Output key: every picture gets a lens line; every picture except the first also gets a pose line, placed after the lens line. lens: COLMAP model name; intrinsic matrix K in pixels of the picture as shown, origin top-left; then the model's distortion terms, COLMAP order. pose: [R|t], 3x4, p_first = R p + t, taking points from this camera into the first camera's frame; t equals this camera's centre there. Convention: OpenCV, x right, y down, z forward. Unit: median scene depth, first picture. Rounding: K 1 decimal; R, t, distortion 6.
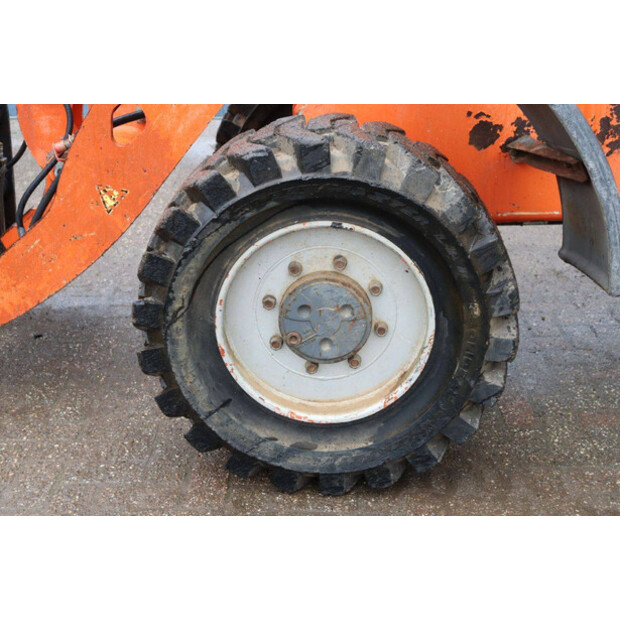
lens RADIAL K [[940.9, 0, 310.0], [0, 940.9, 310.0], [0, 0, 1]] dist [0.122979, 0.002947]
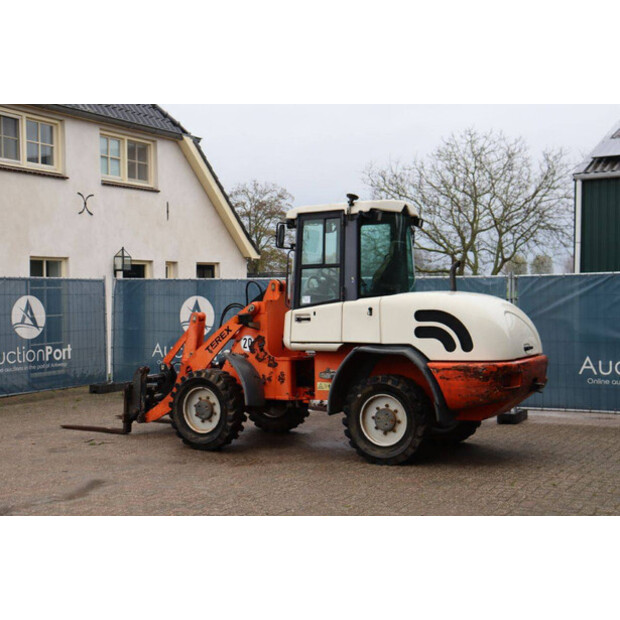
lens RADIAL K [[889.2, 0, 310.0], [0, 889.2, 310.0], [0, 0, 1]] dist [0.104269, 0.019832]
pose [[0.879611, 0.021431, -0.475211, 2.526458], [-0.189636, 0.931969, -0.308984, 0.801950], [0.436260, 0.361903, 0.823835, -2.556572]]
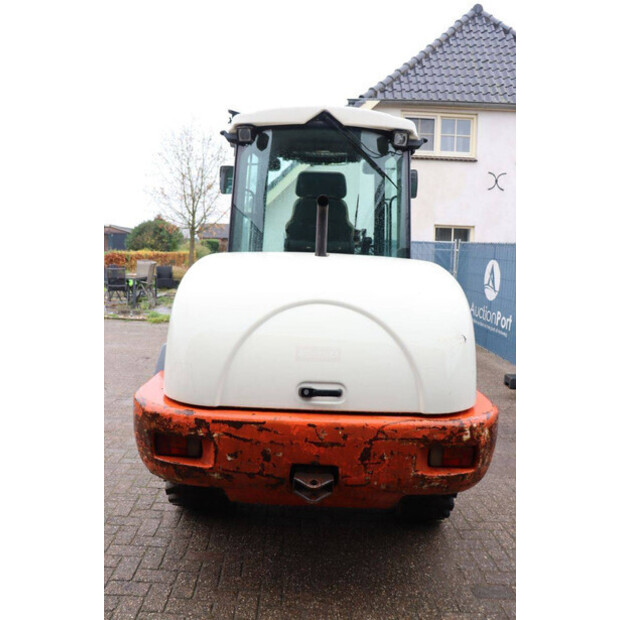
lens RADIAL K [[519.1, 0, 310.0], [0, 519.1, 310.0], [0, 0, 1]] dist [-0.180407, 0.192897]
pose [[0.020077, 0.137178, -0.990343, 2.437681], [-0.408301, 0.905302, 0.117122, -0.672689], [0.912626, 0.402007, 0.074186, 0.989486]]
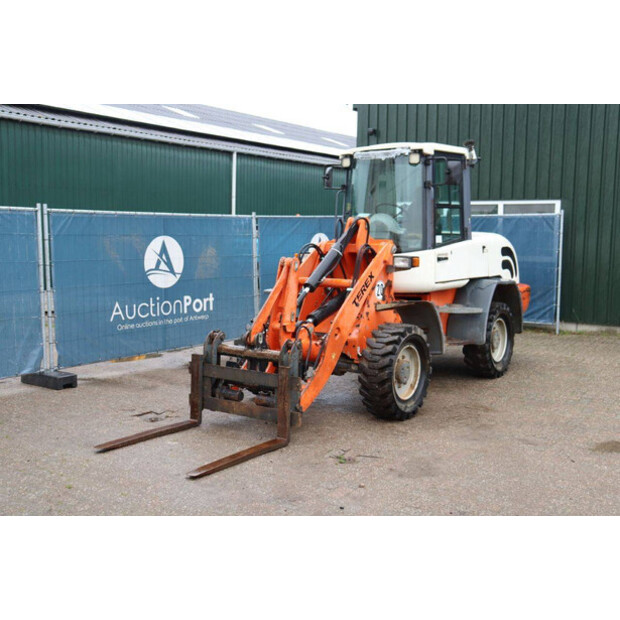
lens RADIAL K [[719.0, 0, 310.0], [0, 719.0, 310.0], [0, 0, 1]] dist [-0.018624, 0.033633]
pose [[0.567508, -0.070815, 0.820317, -2.590208], [0.298303, 0.946293, -0.124681, 0.022095], [-0.767431, 0.315460, 0.558153, -0.449481]]
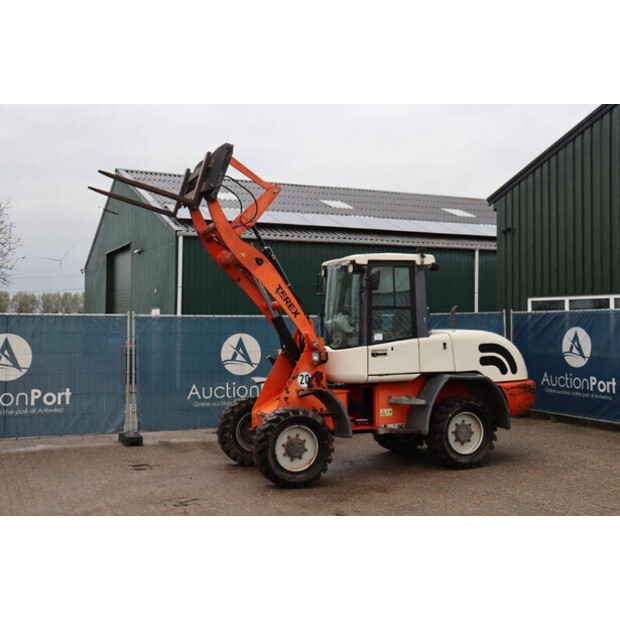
lens RADIAL K [[751.2, 0, 310.0], [0, 751.2, 310.0], [0, 0, 1]] dist [-0.001369, 0.028368]
pose [[0.911647, 0.020274, 0.410474, -1.440344], [0.145377, 0.918297, -0.368233, 0.752975], [-0.384403, 0.395372, 0.834215, -2.380457]]
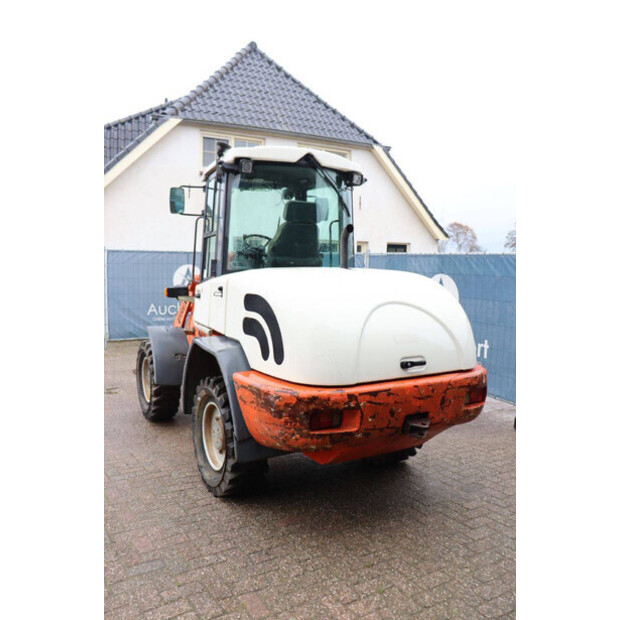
lens RADIAL K [[519.1, 0, 310.0], [0, 519.1, 310.0], [0, 0, 1]] dist [-0.180407, 0.192897]
pose [[0.527045, 0.101691, -0.843731, 2.523837], [-0.346247, 0.932371, -0.103913, -0.324411], [0.776103, 0.346906, 0.526611, 0.138308]]
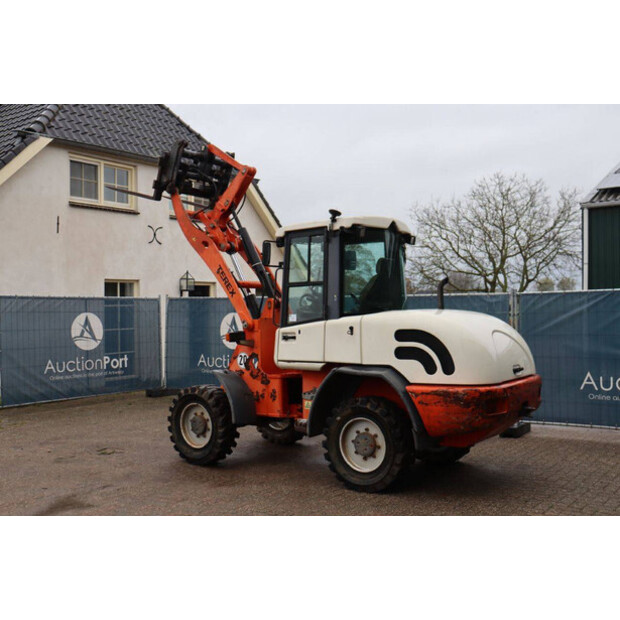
lens RADIAL K [[673.0, 0, 310.0], [0, 673.0, 310.0], [0, 0, 1]] dist [-0.020031, 0.019840]
pose [[0.820738, 0.012213, -0.571174, 2.382140], [-0.222844, 0.927422, -0.300381, 0.360494], [0.526051, 0.373817, 0.763893, -1.509853]]
